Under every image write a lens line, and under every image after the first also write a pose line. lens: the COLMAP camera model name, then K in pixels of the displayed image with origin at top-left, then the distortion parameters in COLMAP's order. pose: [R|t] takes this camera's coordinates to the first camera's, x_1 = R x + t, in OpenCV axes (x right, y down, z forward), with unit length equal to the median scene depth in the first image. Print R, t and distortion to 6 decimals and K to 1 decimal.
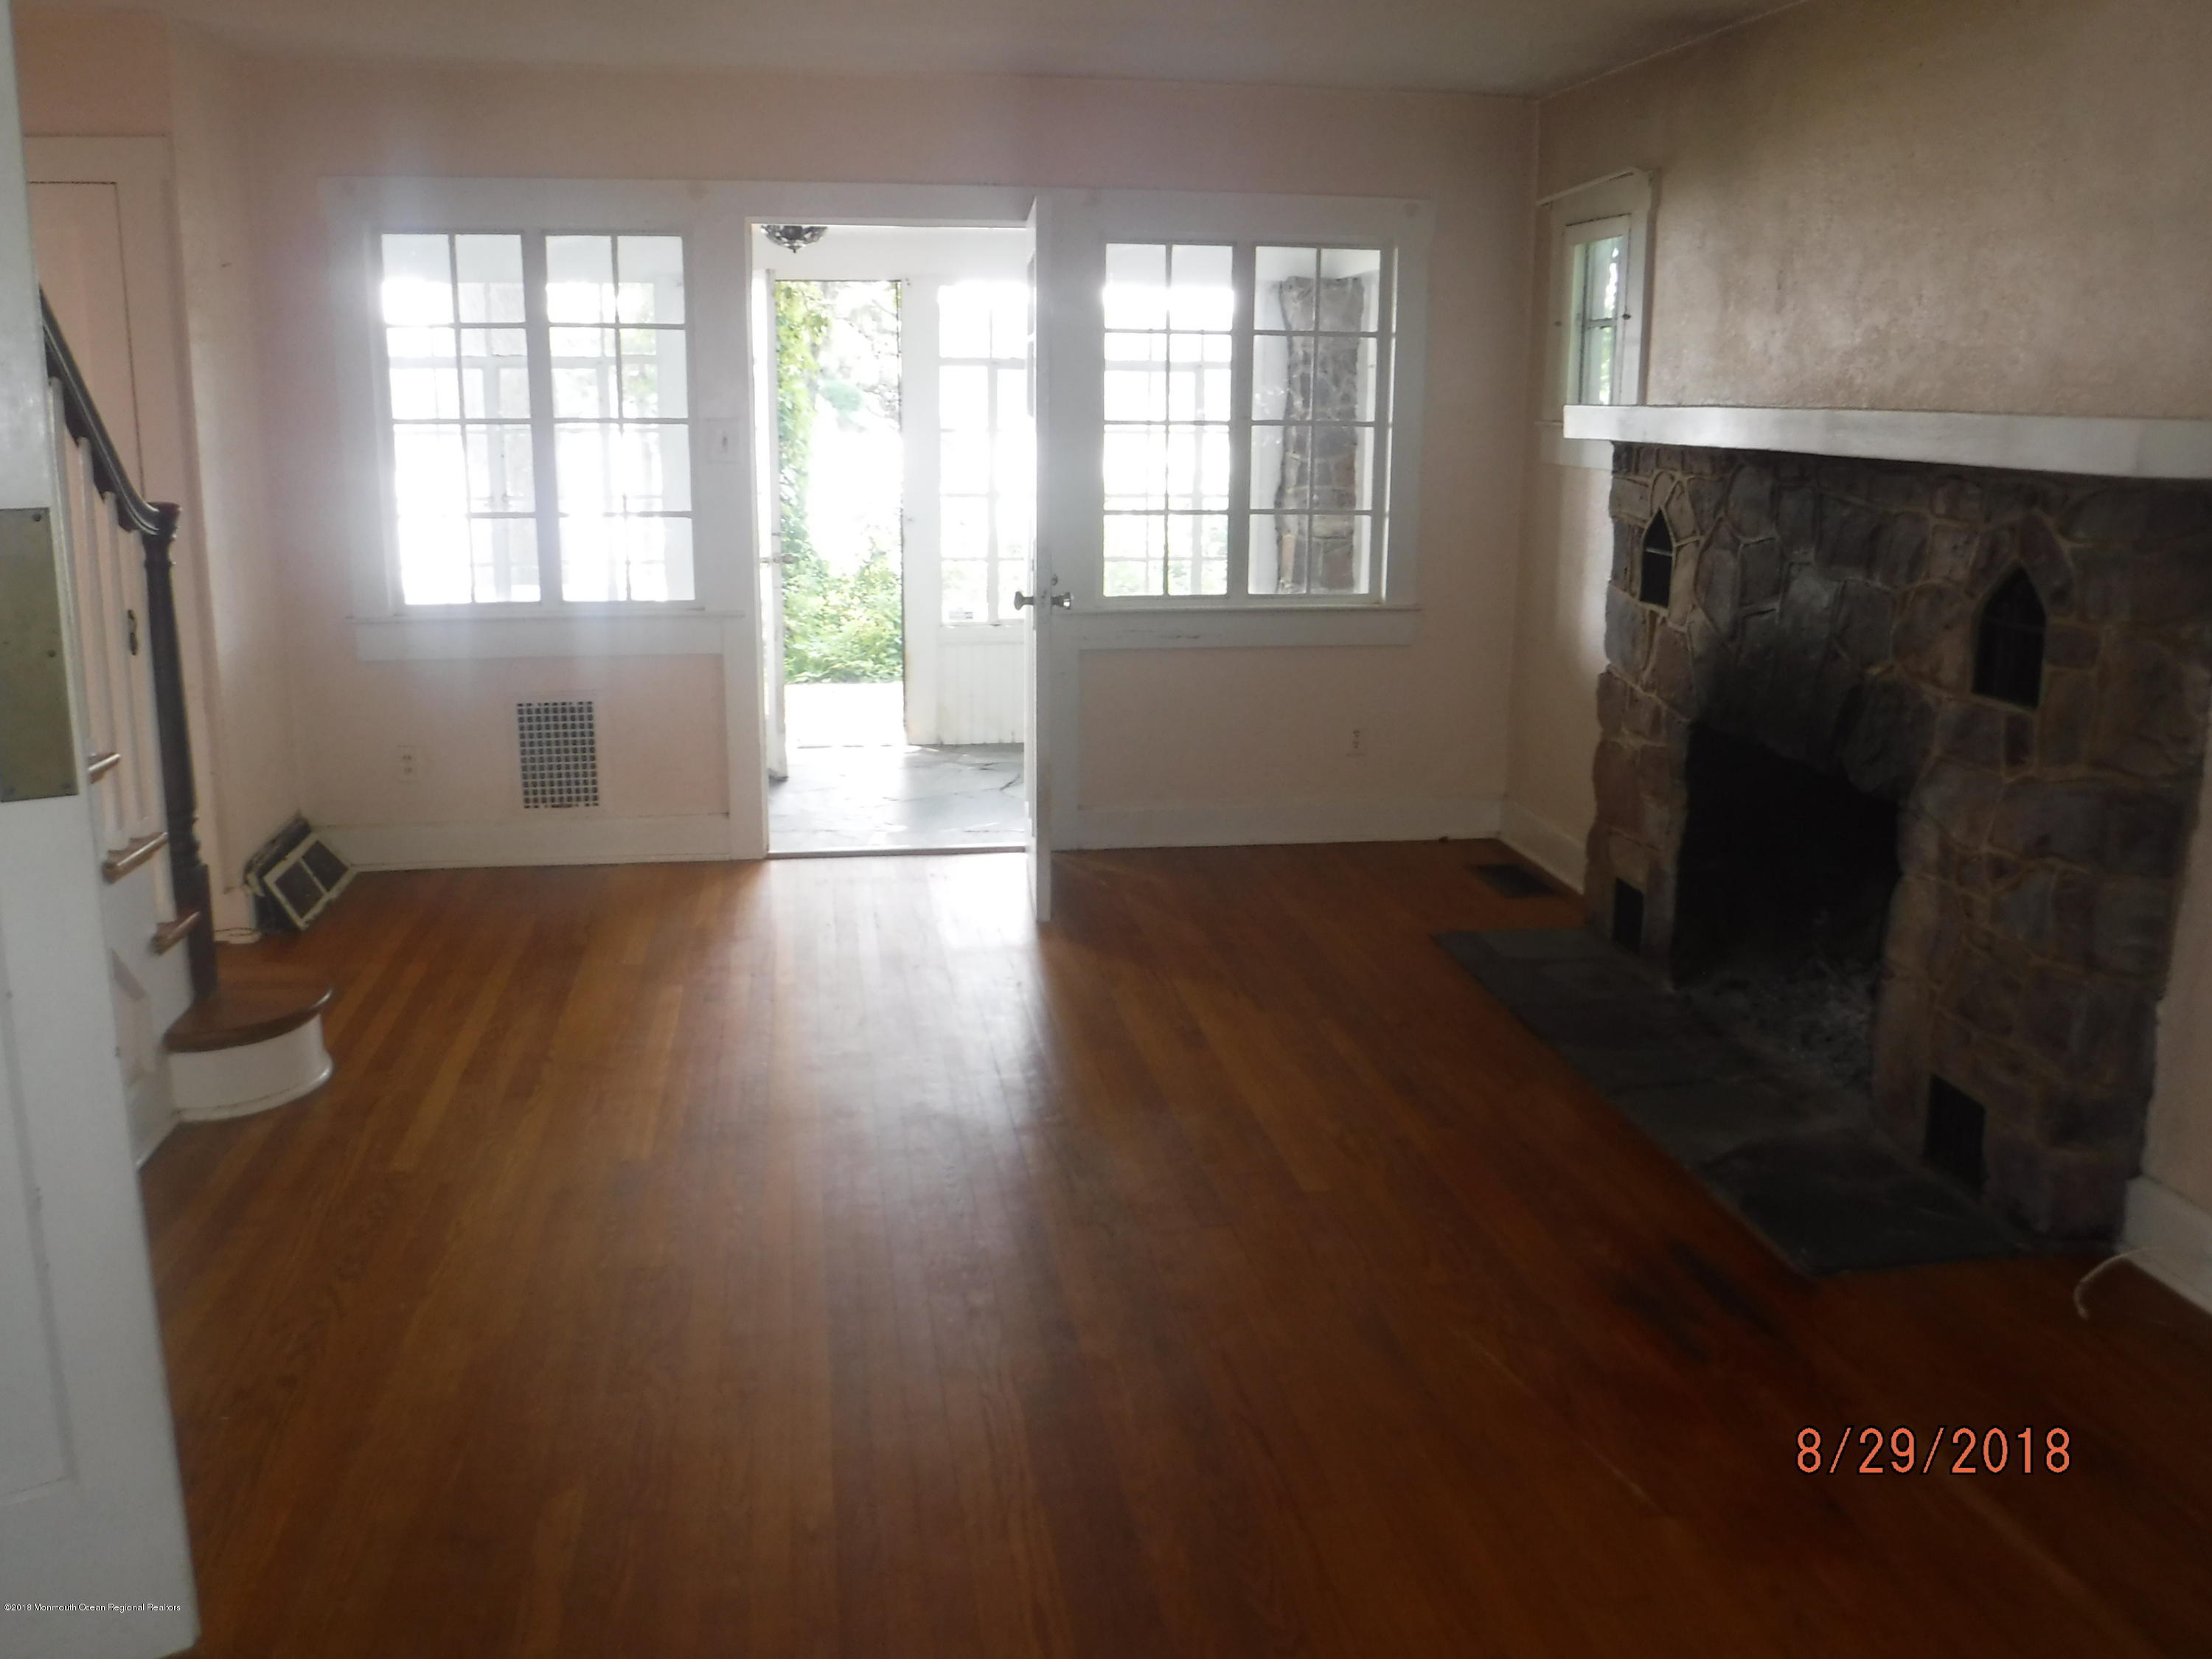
lens RADIAL K [[1885.8, 0, 1108.5], [0, 1885.8, 829.5], [0, 0, 1]] dist [-0.086680, 0.044344]
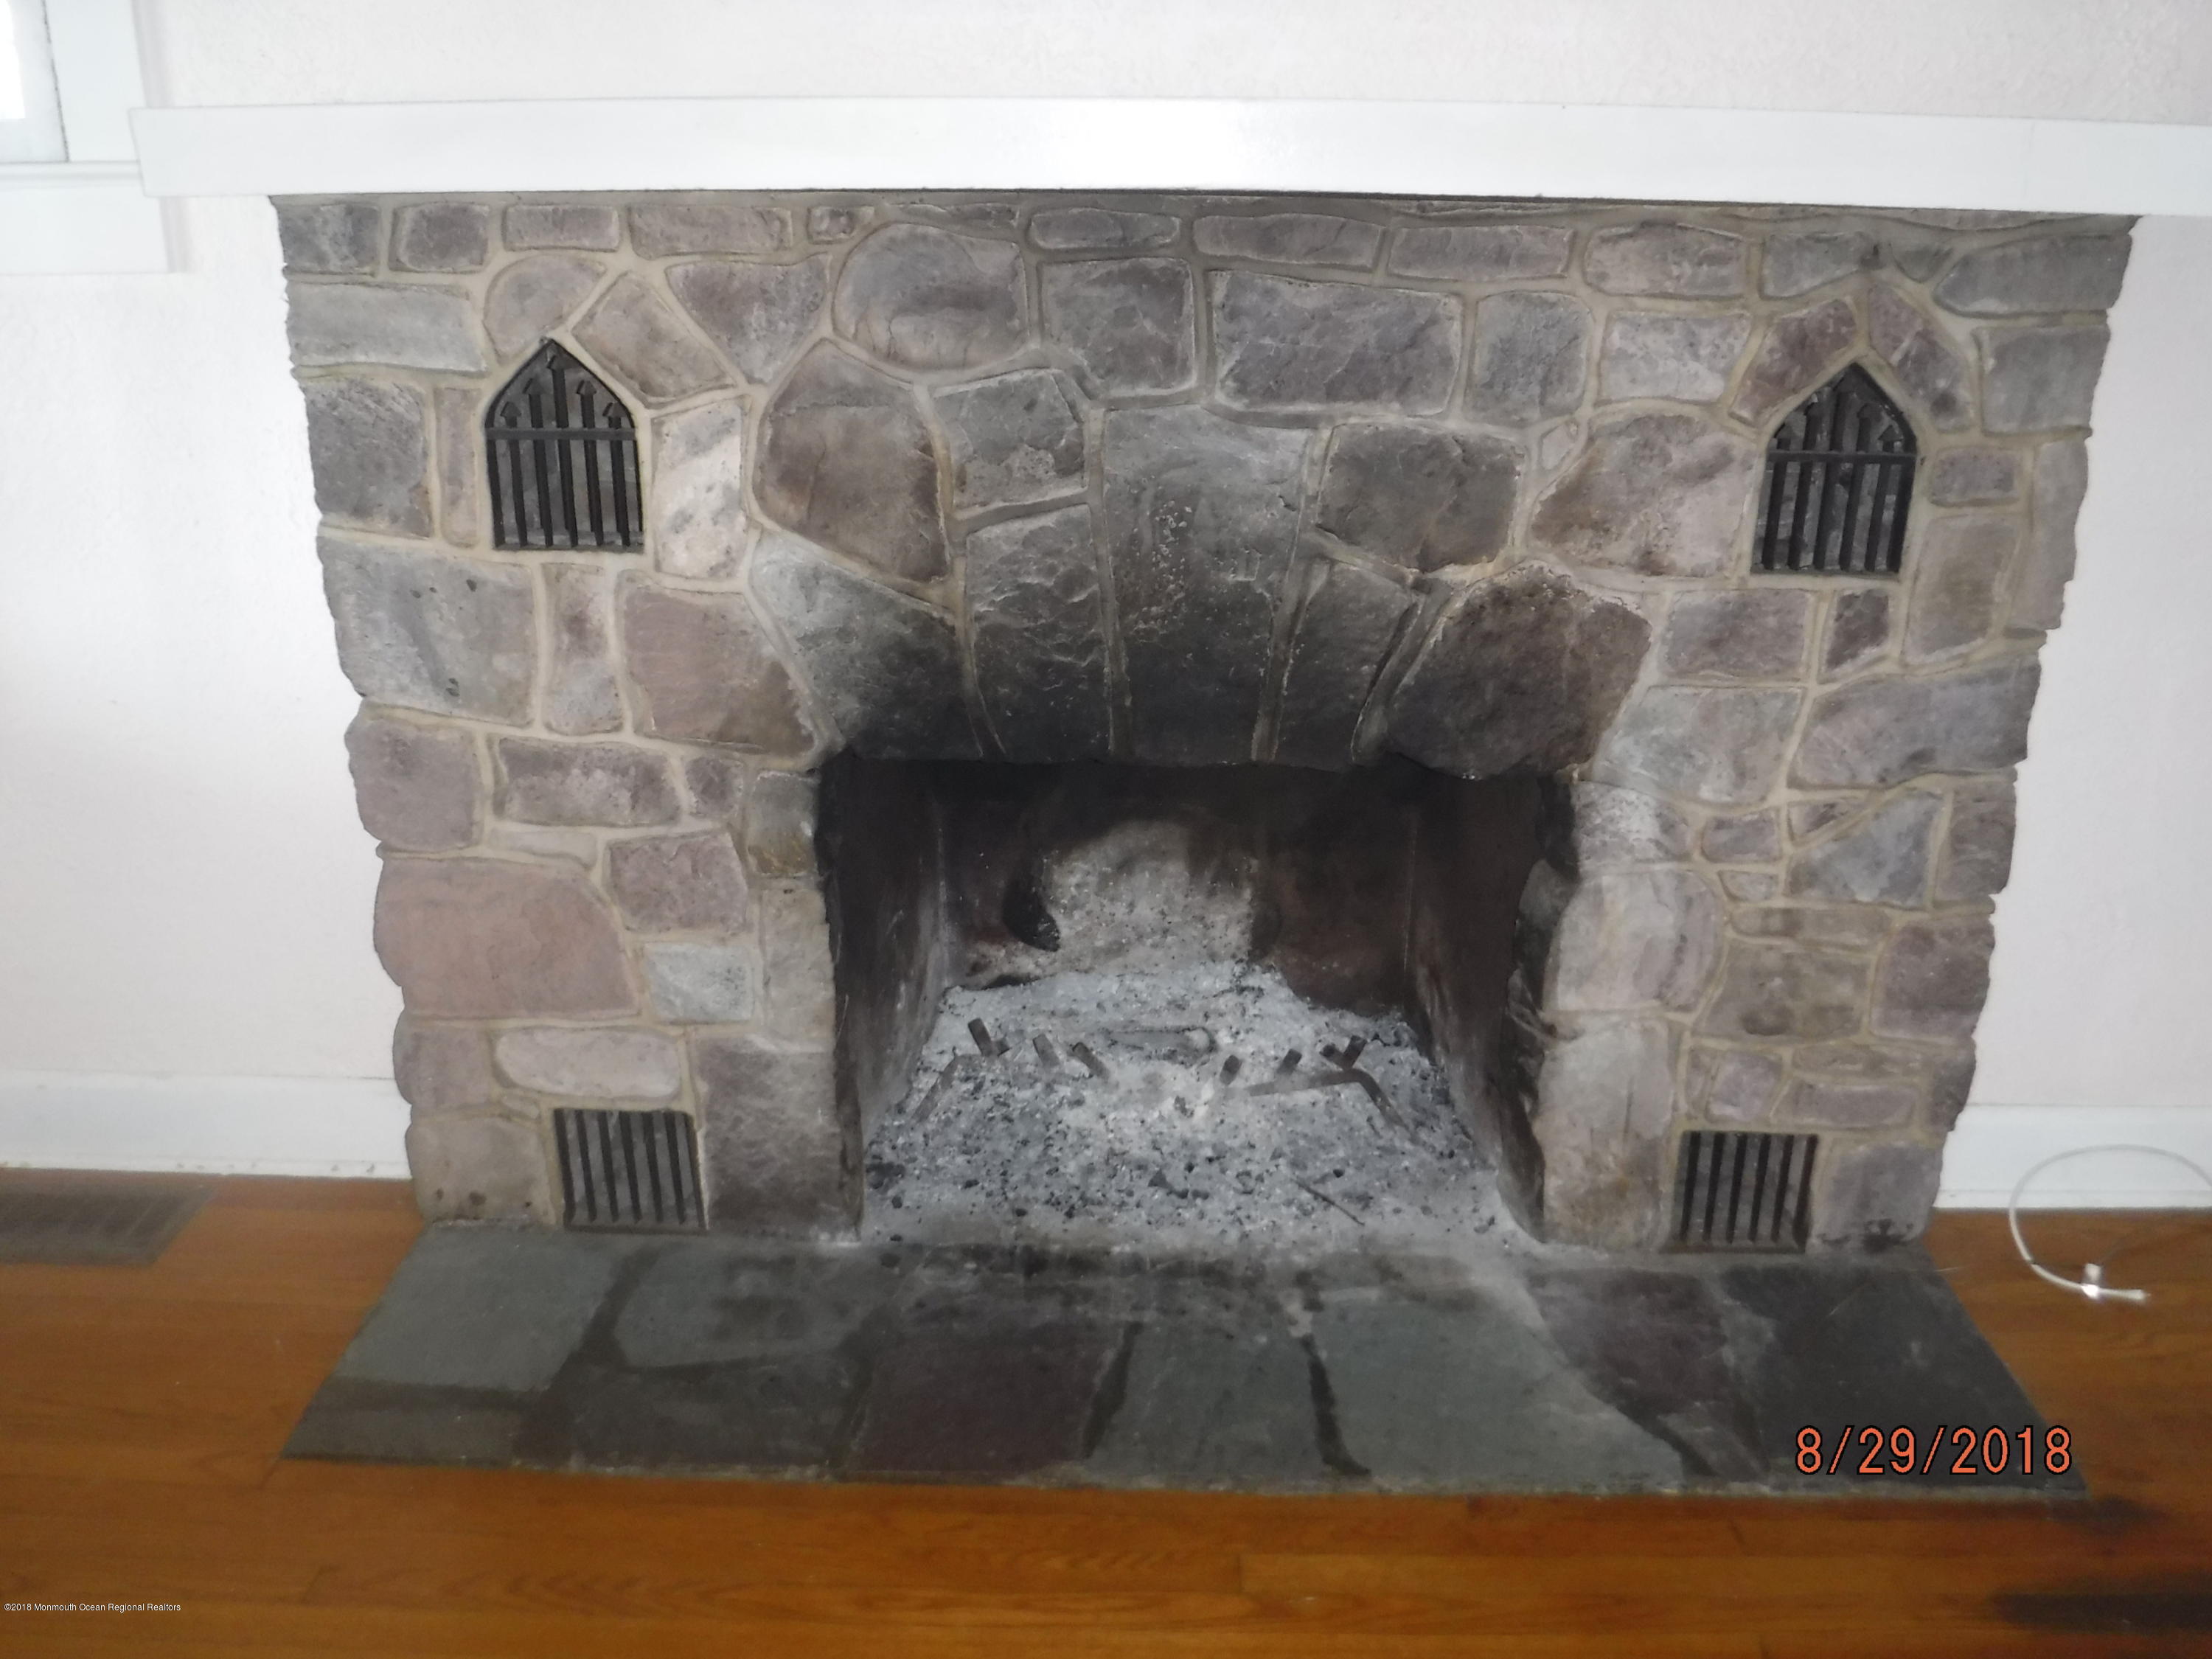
lens RADIAL K [[1885.8, 0, 1107.9], [0, 1885.8, 829.8], [0, 0, 1]] dist [-0.086680, 0.044344]
pose [[0.167598, -0.363982, 0.916203, -0.173545], [0.212531, 0.920835, 0.326945, -0.237971], [-0.962674, 0.139926, 0.231687, 1.038342]]
